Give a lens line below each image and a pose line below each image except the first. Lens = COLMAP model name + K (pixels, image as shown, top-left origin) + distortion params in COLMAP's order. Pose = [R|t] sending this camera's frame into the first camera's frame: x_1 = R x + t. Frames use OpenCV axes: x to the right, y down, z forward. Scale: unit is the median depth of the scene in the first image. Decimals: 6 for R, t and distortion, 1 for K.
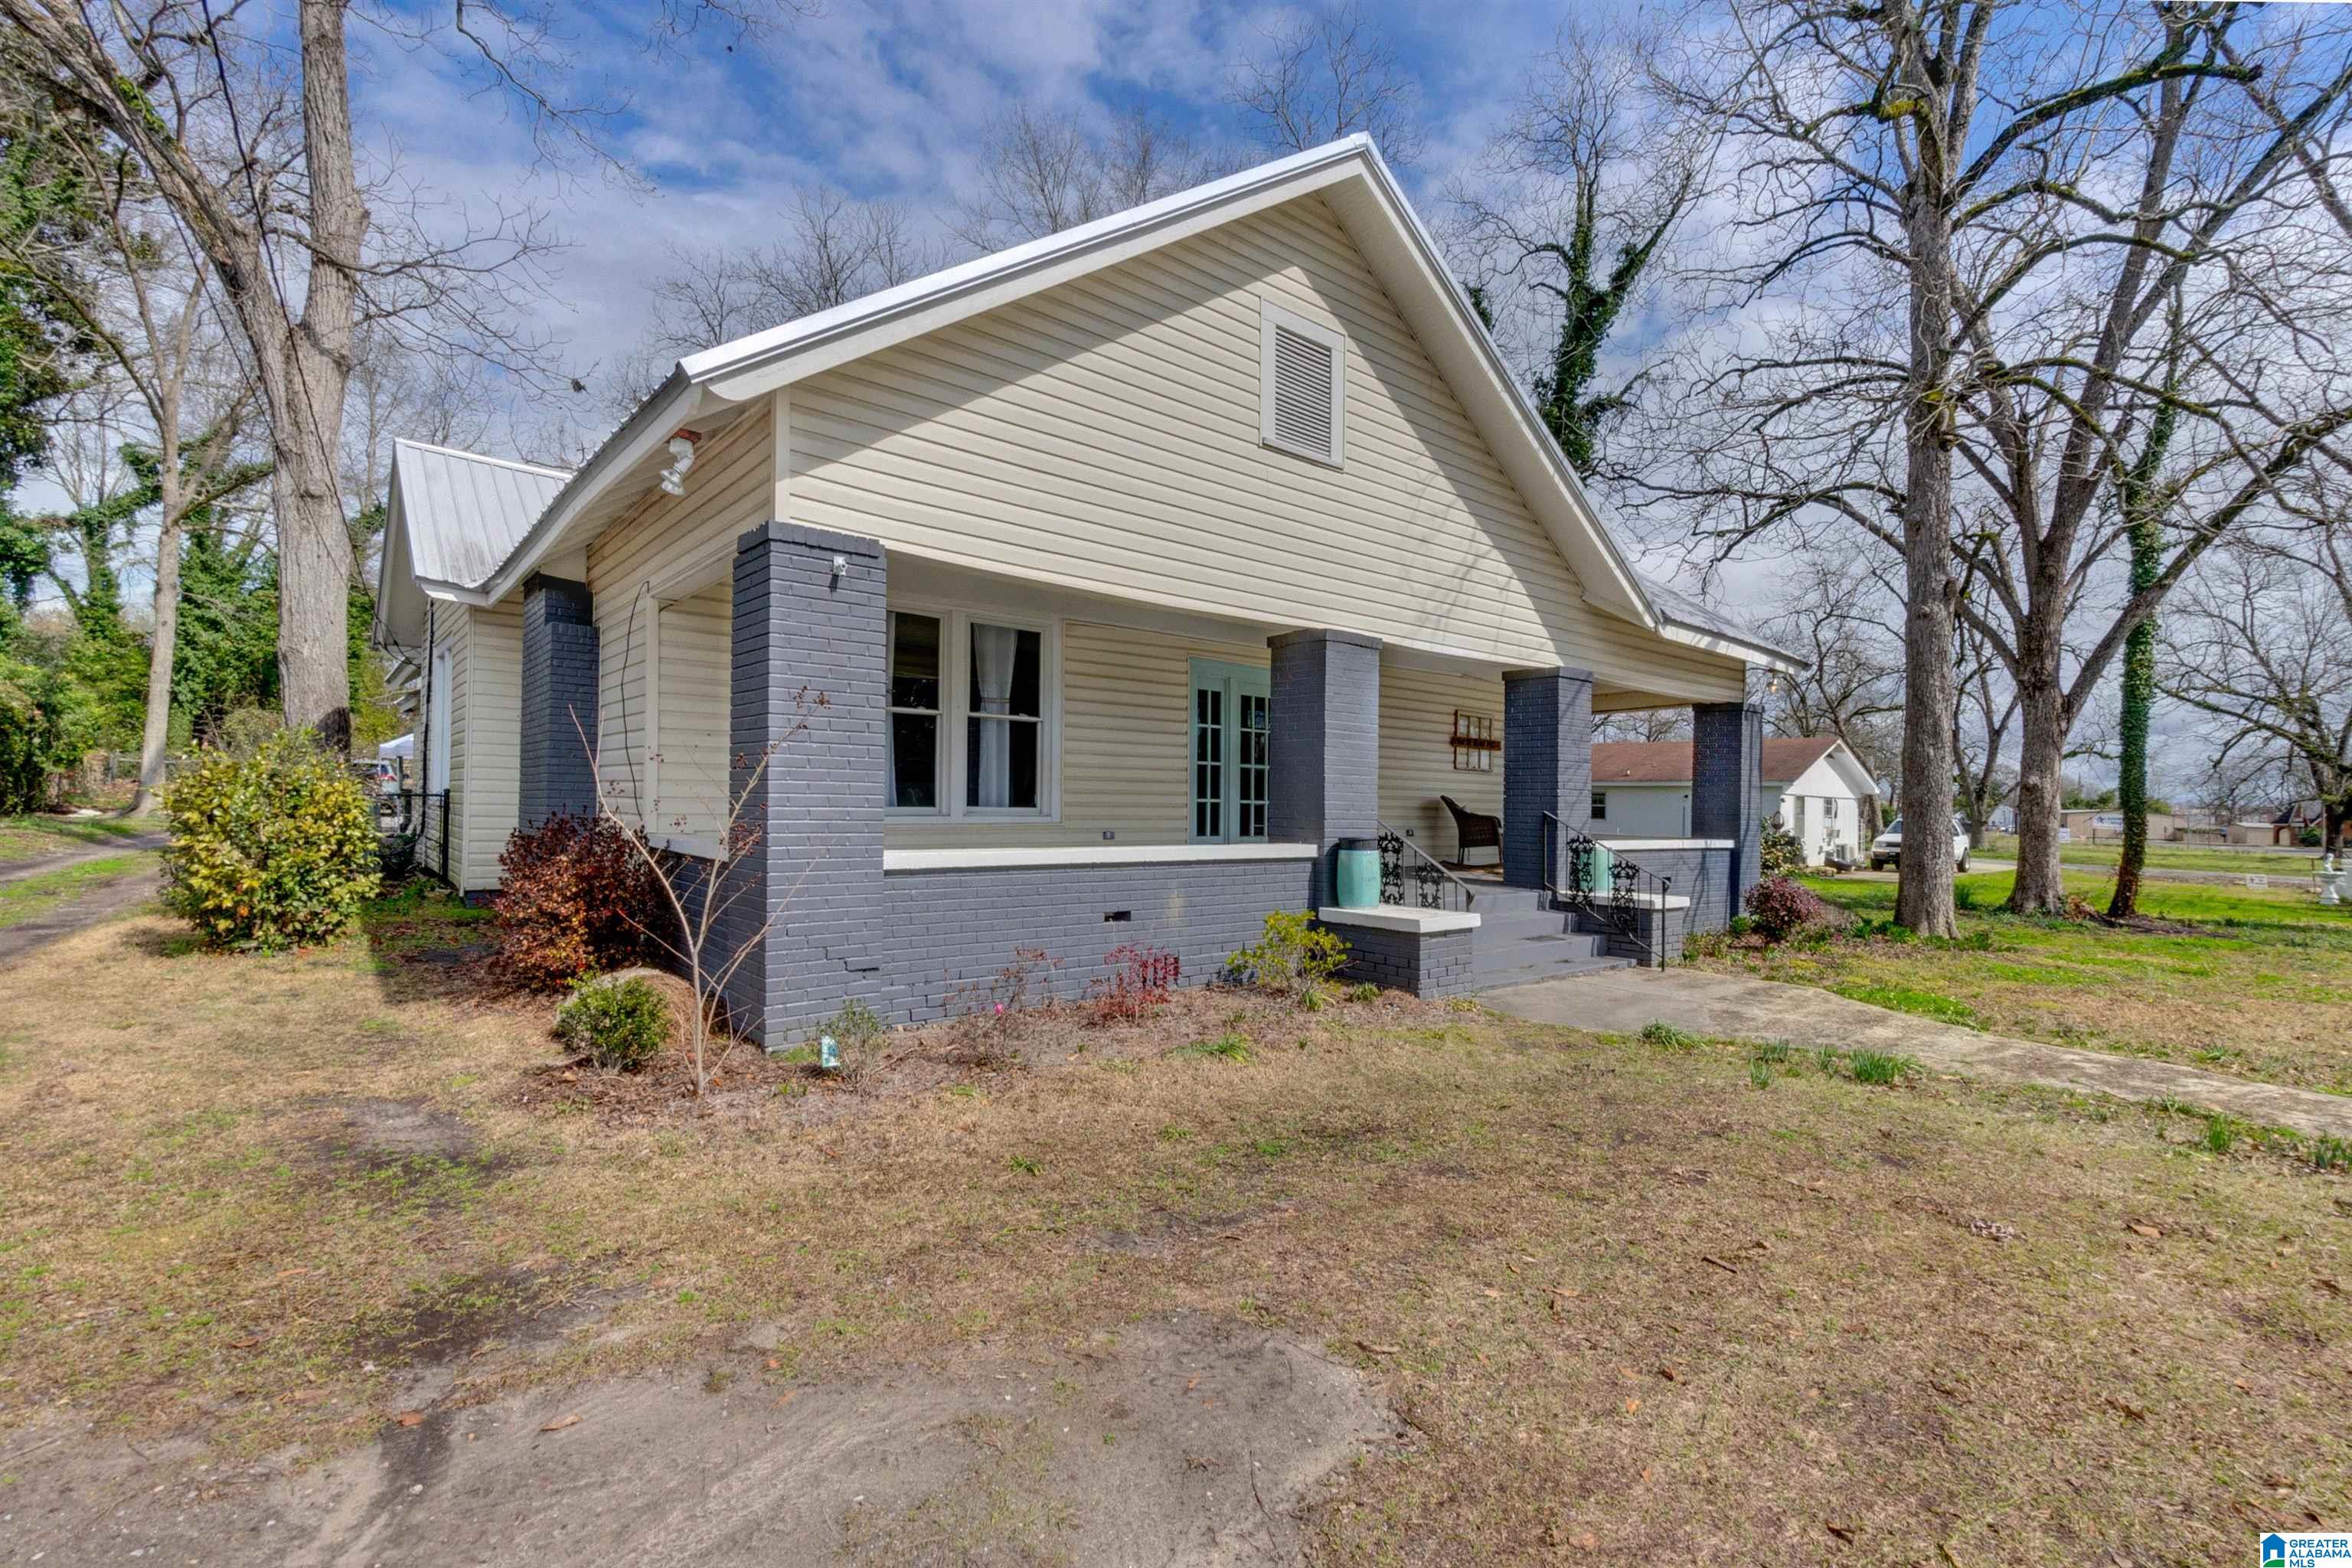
lens RADIAL K [[1014.2, 0, 1166.4], [0, 1014.2, 780.1], [0, 0, 1]] dist [-0.000484, -0.000053]
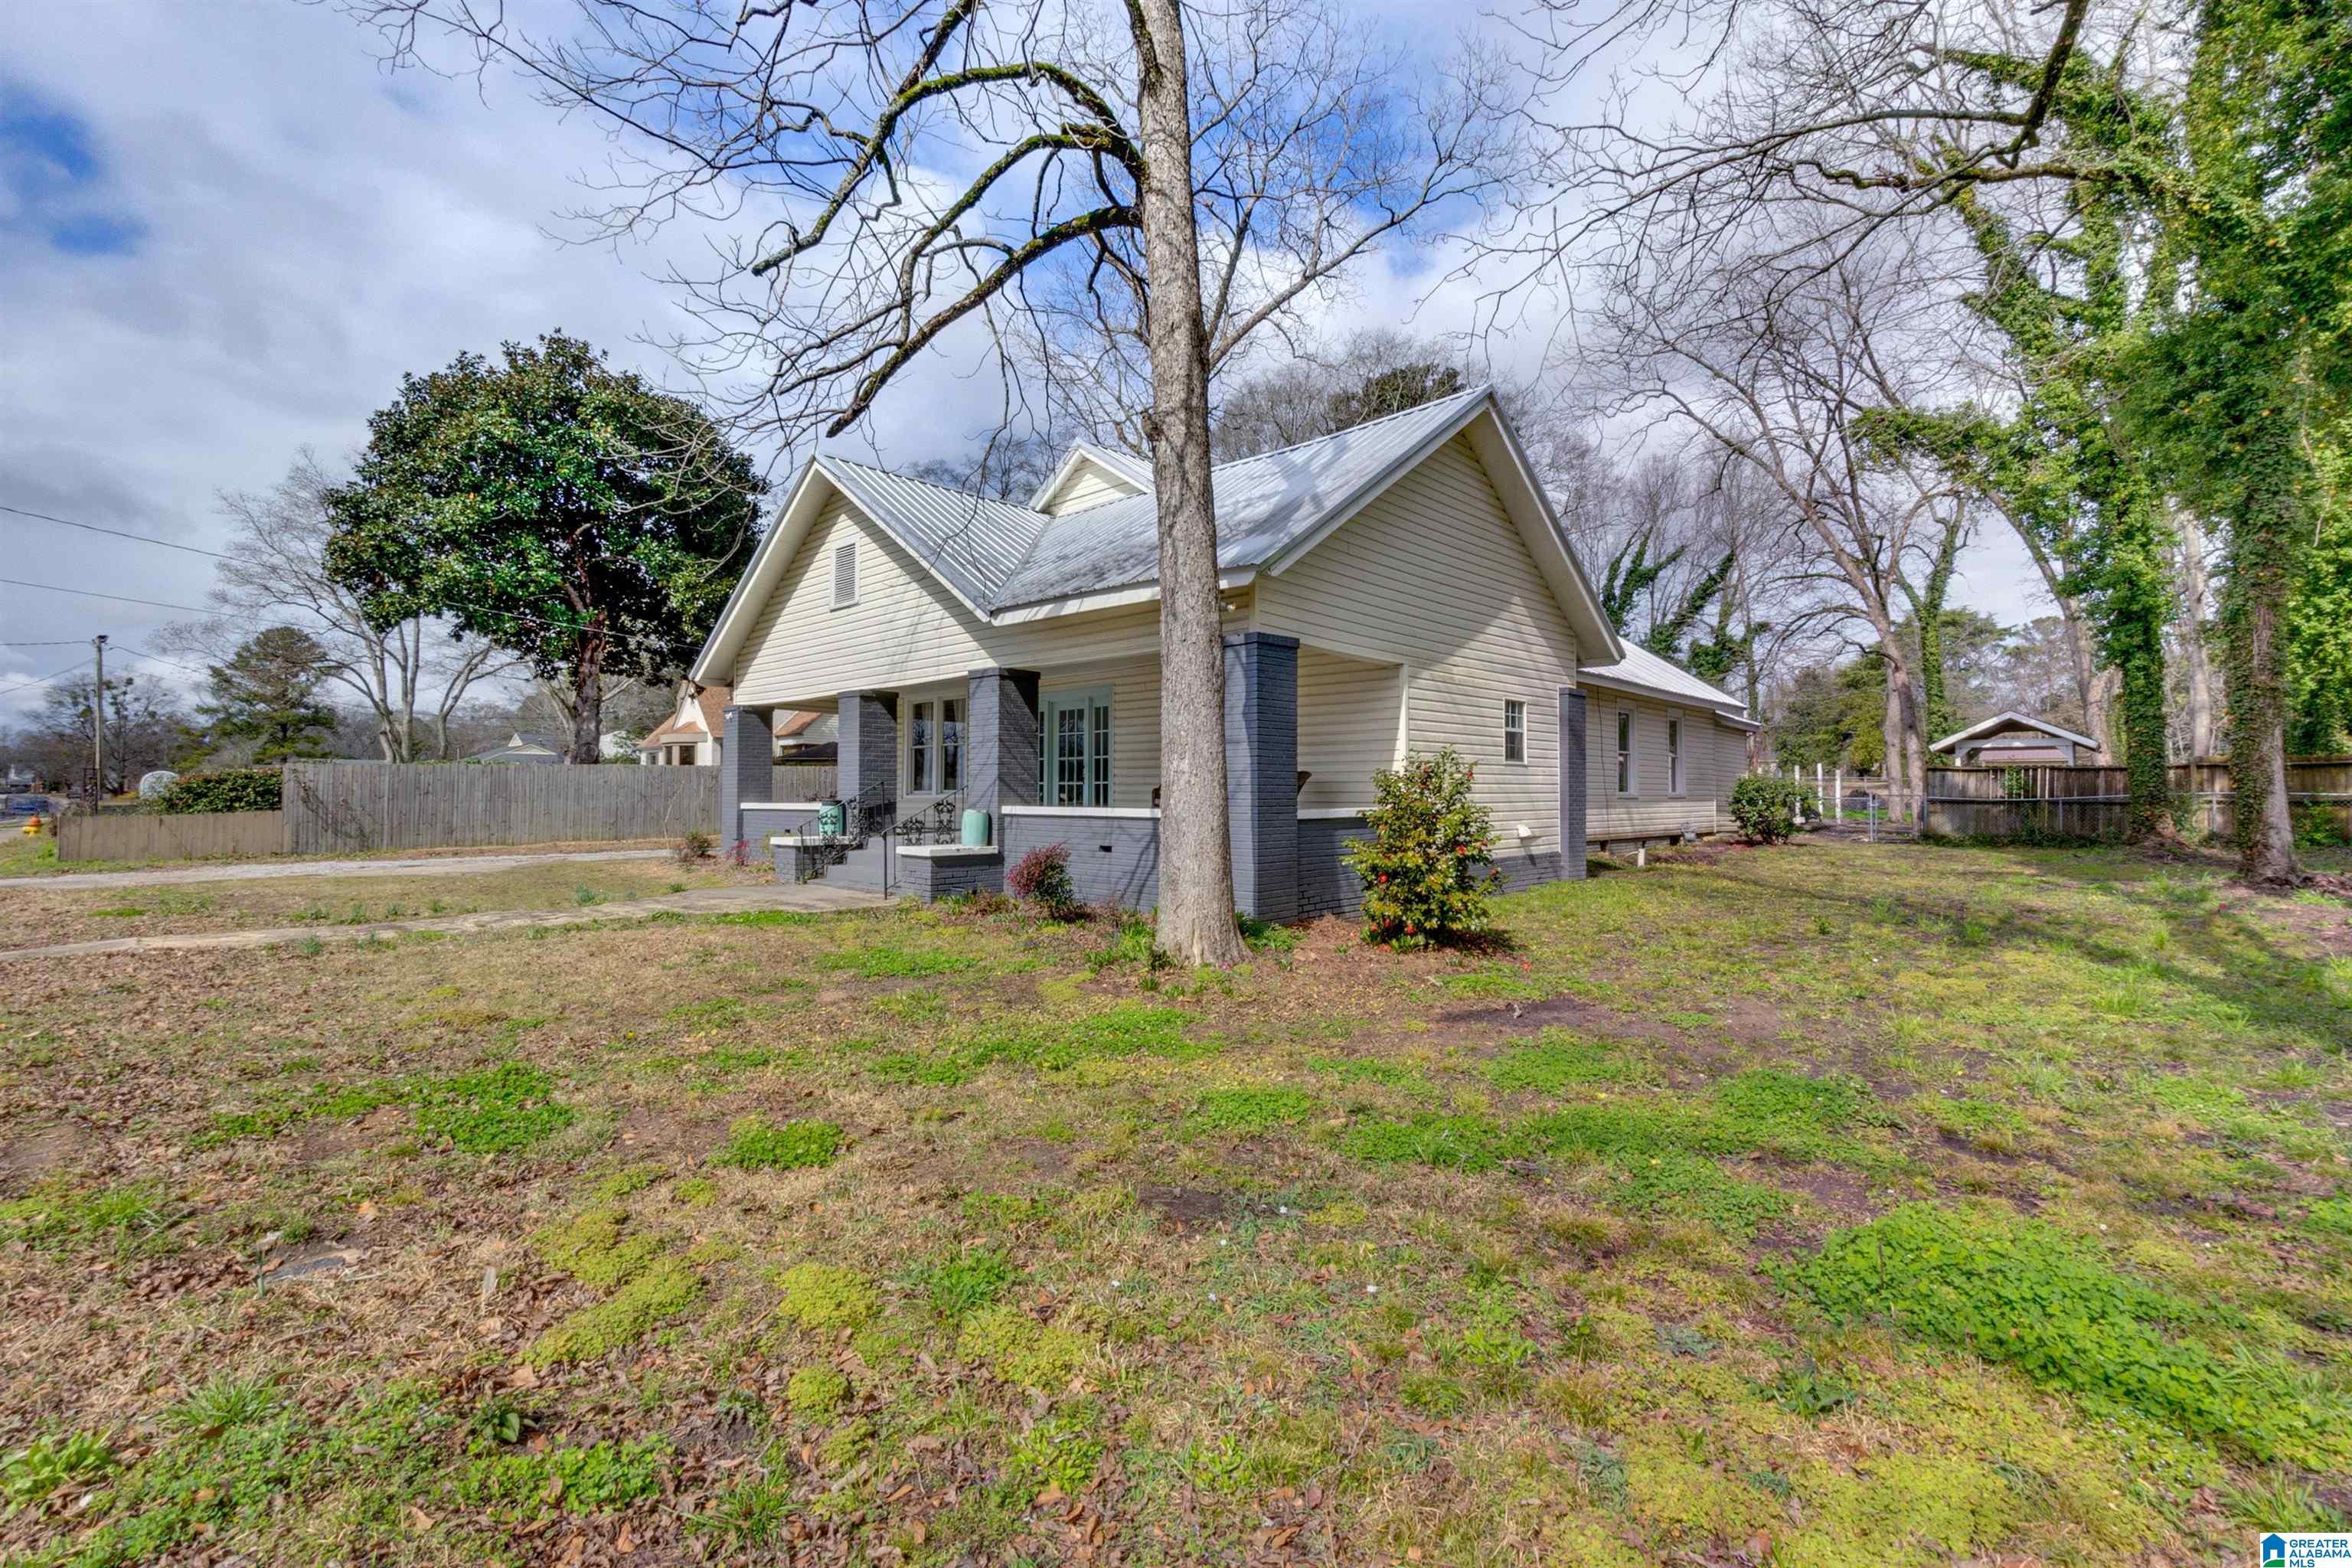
lens RADIAL K [[1014.2, 0, 1166.4], [0, 1014.2, 780.1], [0, 0, 1]] dist [-0.000484, -0.000053]
pose [[0.110461, -0.036326, -0.993216, 1.572853], [0.019275, 0.999222, -0.034402, 0.070195], [0.993694, -0.015344, 0.111075, 1.025322]]
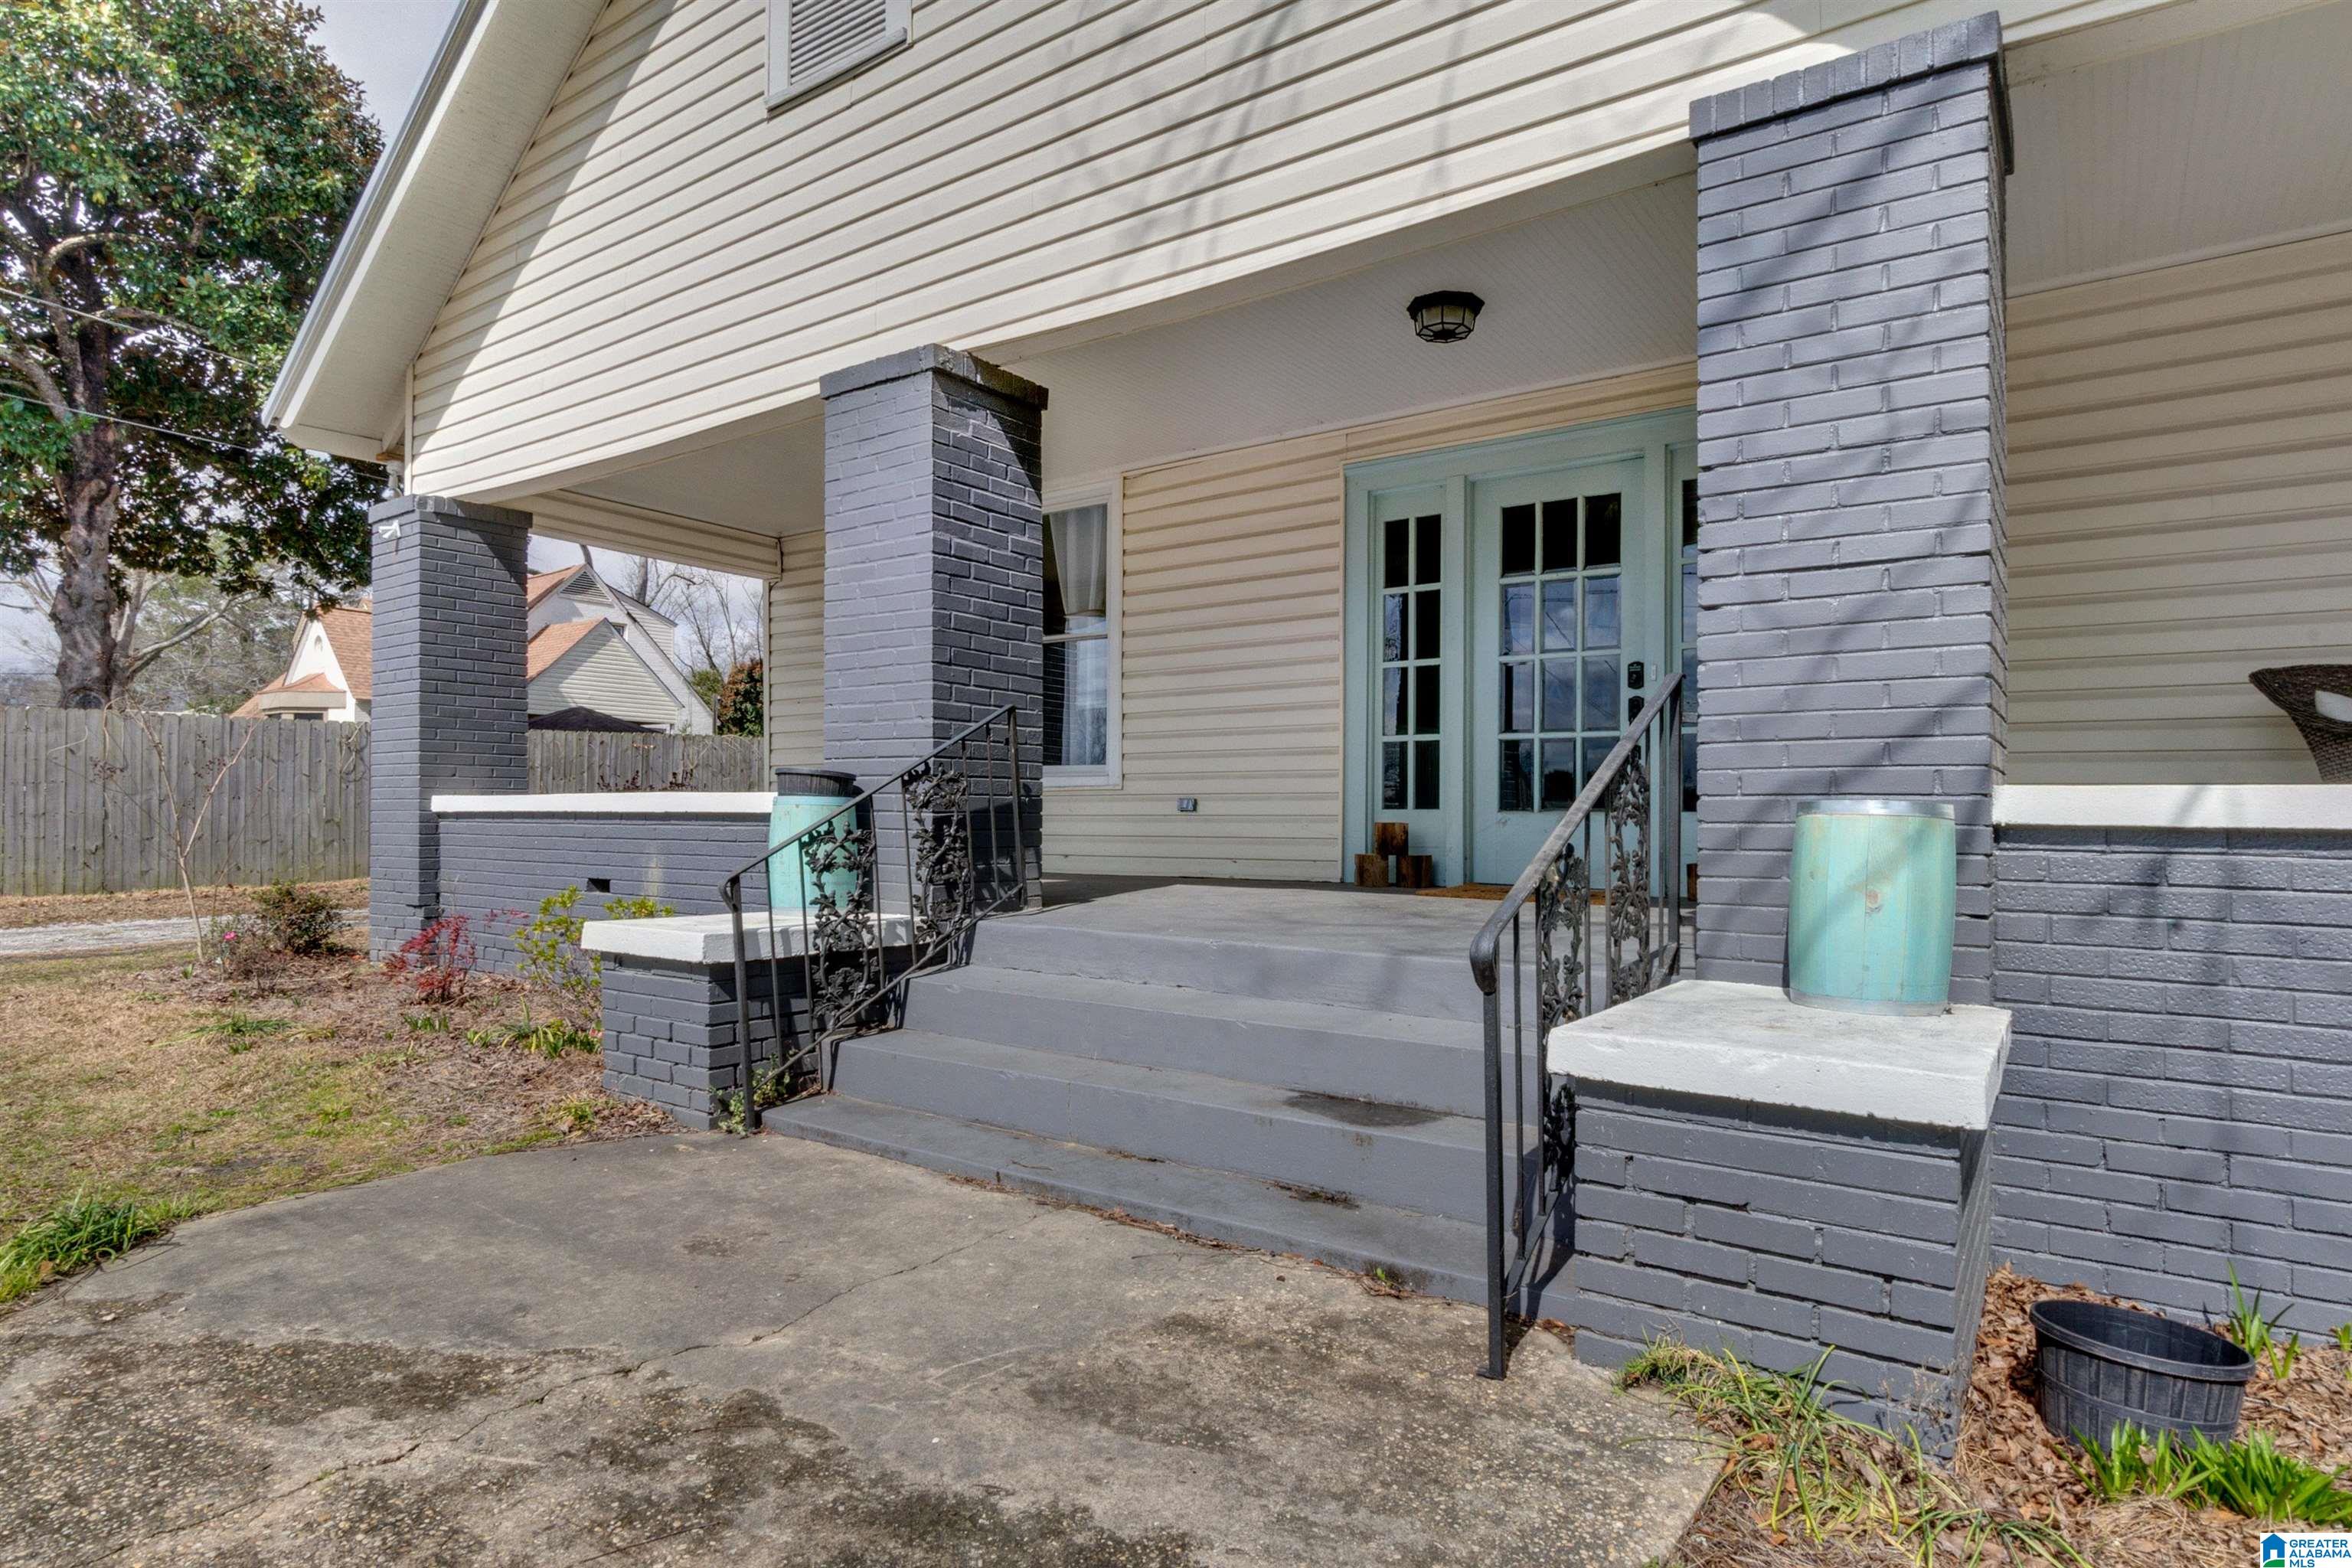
lens RADIAL K [[1261.2, 0, 1140.4], [0, 1261.2, 842.2], [0, 0, 1]] dist [-0.000650, 0.000086]
pose [[0.240815, 0.000390, -0.970571, 0.607392], [0.012543, 0.999915, 0.003514, 0.065361], [0.970490, -0.013020, 0.240789, 0.726983]]
